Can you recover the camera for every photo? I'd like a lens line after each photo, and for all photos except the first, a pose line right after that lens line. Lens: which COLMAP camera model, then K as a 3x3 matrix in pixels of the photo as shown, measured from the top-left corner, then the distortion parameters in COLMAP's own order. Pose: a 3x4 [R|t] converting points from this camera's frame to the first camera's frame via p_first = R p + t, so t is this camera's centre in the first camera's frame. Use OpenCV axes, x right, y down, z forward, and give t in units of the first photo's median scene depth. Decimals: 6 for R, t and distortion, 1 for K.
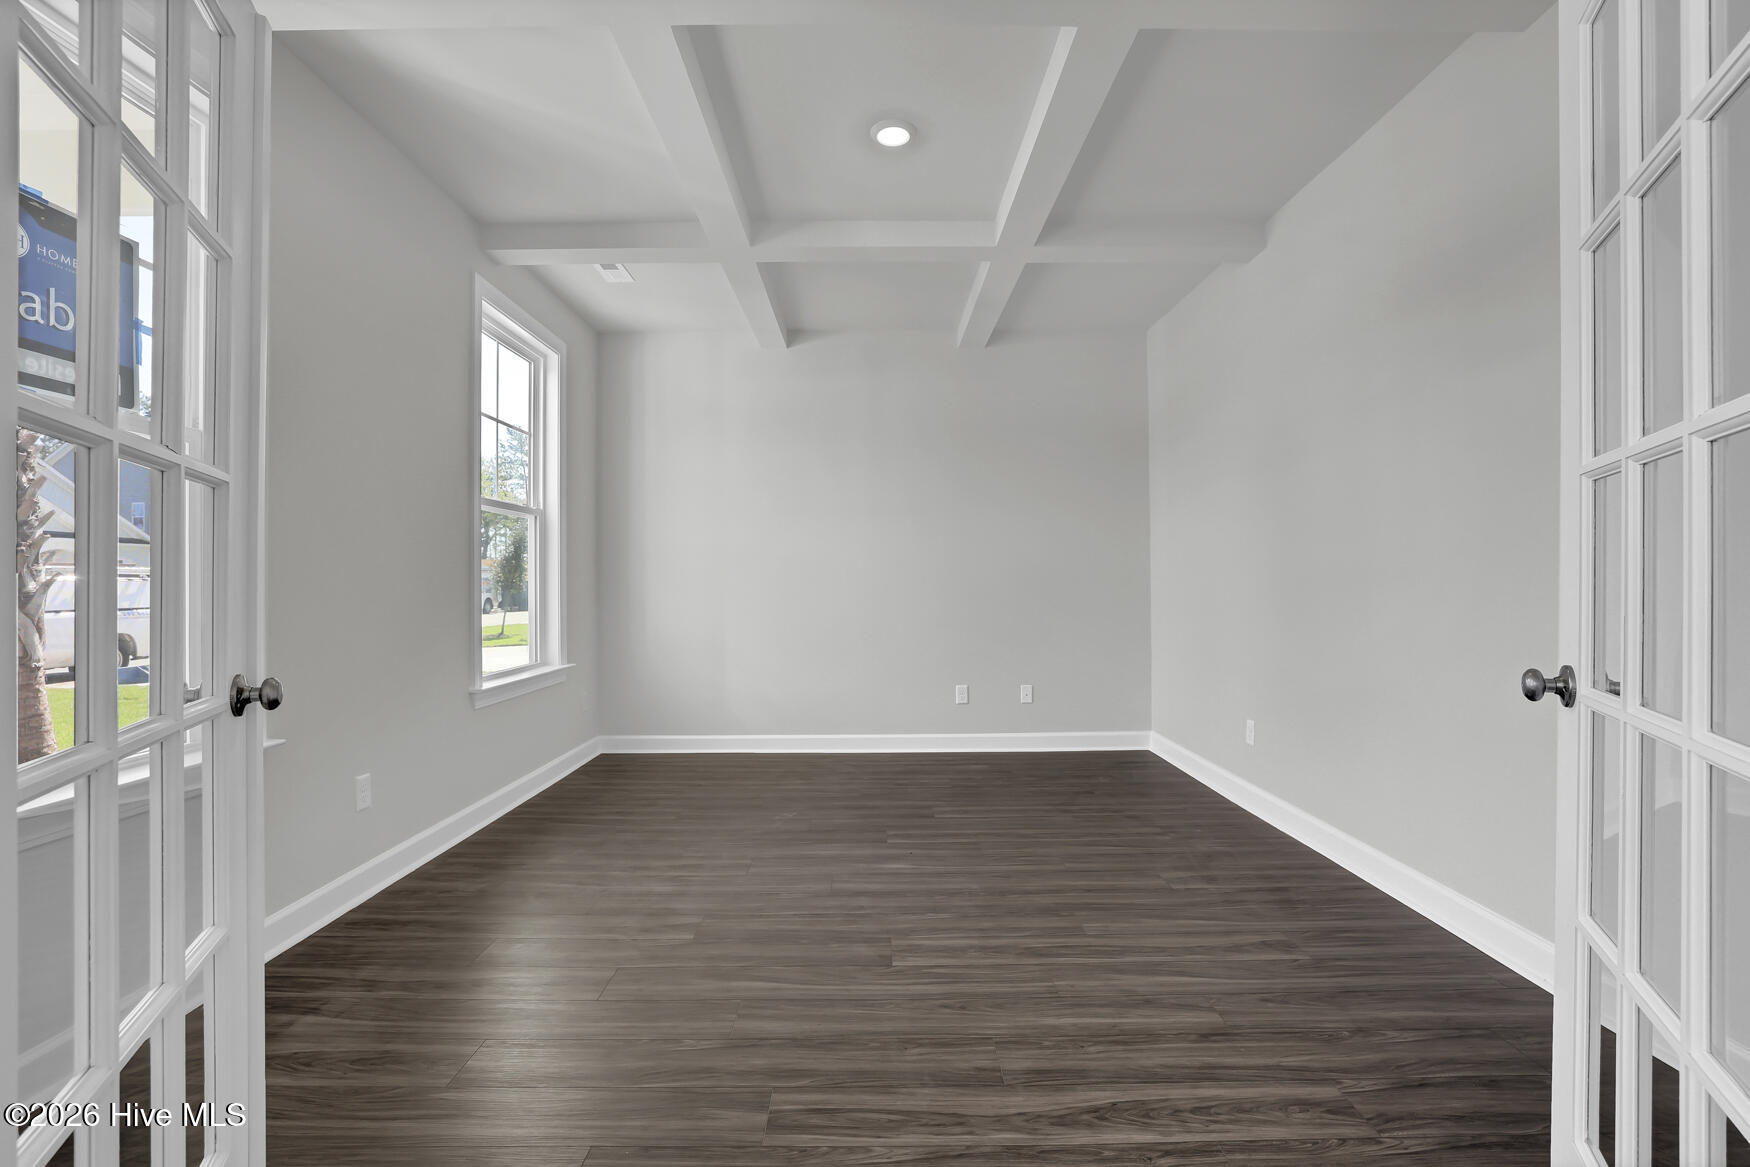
lens RADIAL K [[776.2, 0, 871.8], [0, 776.2, 579.4], [0, 0, 1]] dist [-0.047124, 0.019483]
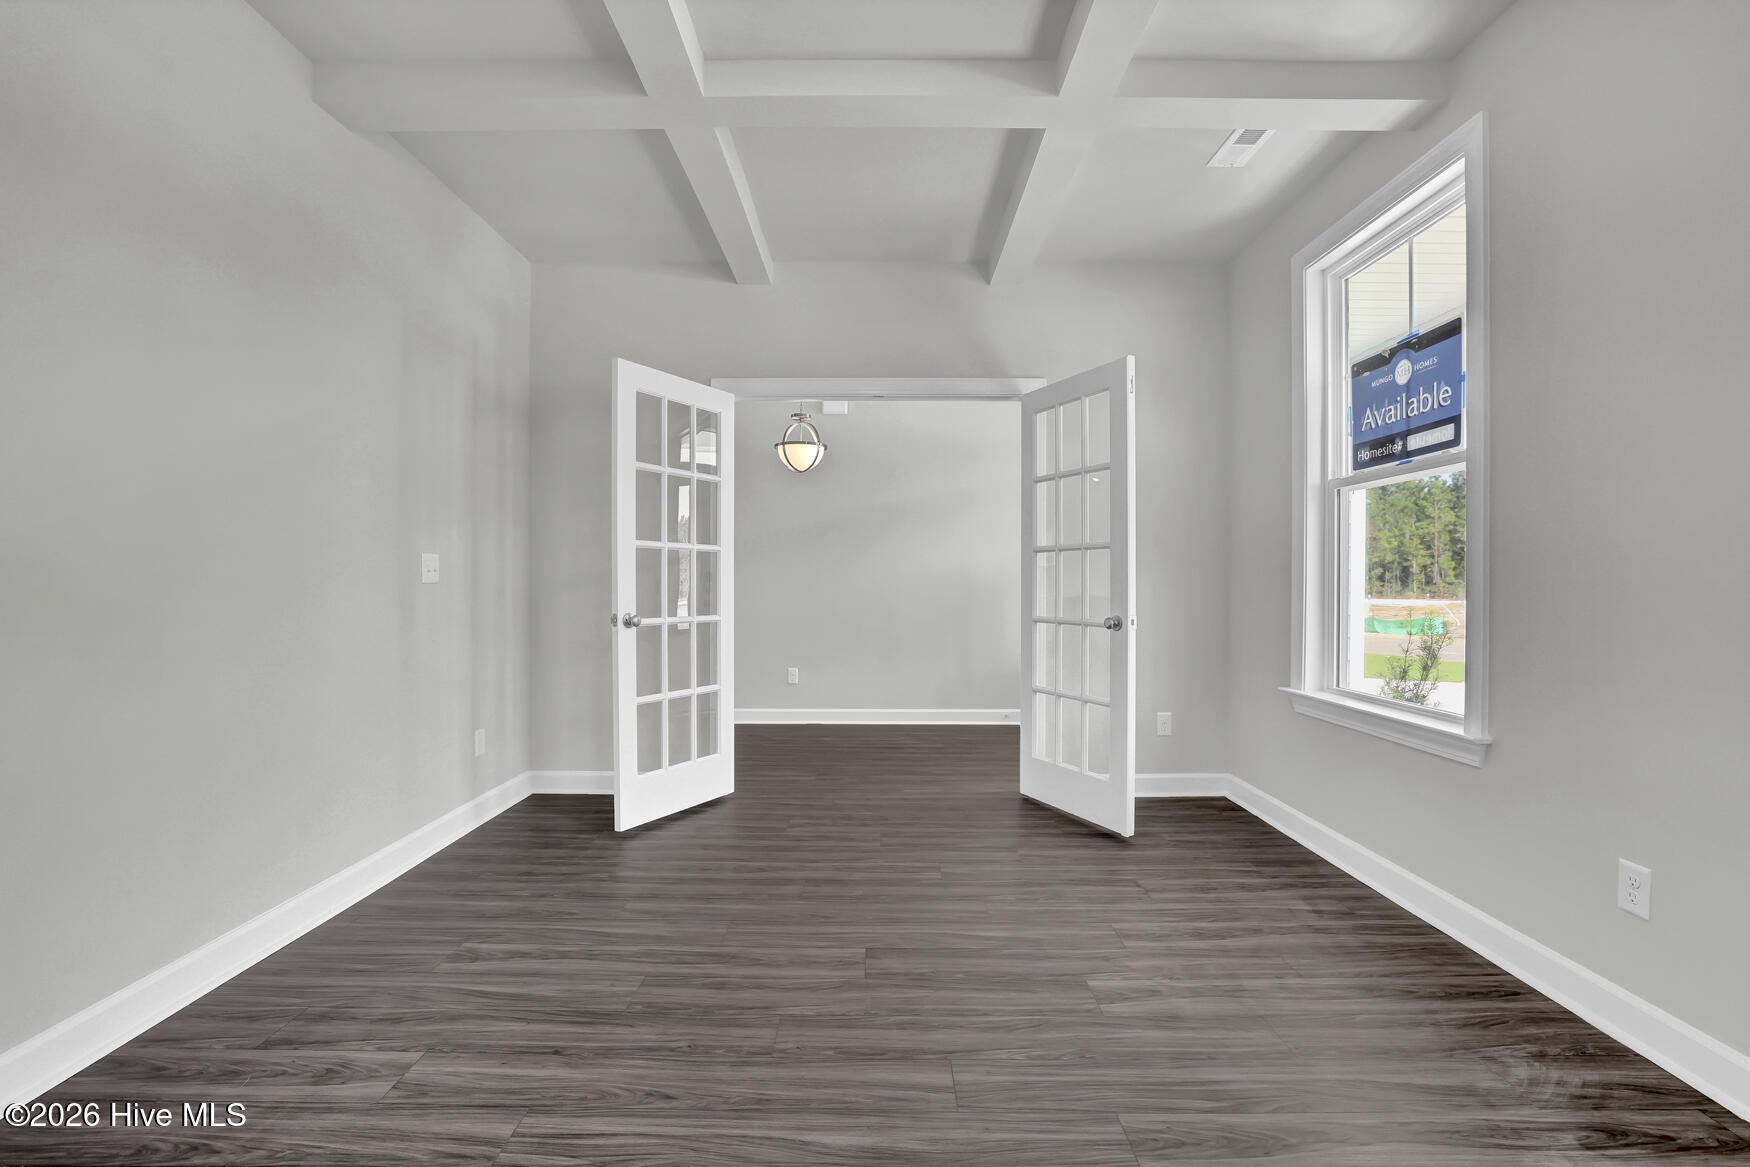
lens RADIAL K [[776.2, 0, 871.8], [0, 776.2, 579.4], [0, 0, 1]] dist [-0.047124, 0.019483]
pose [[-0.999922, 0.002162, 0.012301, 0.004370], [0.002087, 0.999979, -0.006126, 0.006434], [-0.012314, -0.006100, -0.999906, 1.927559]]
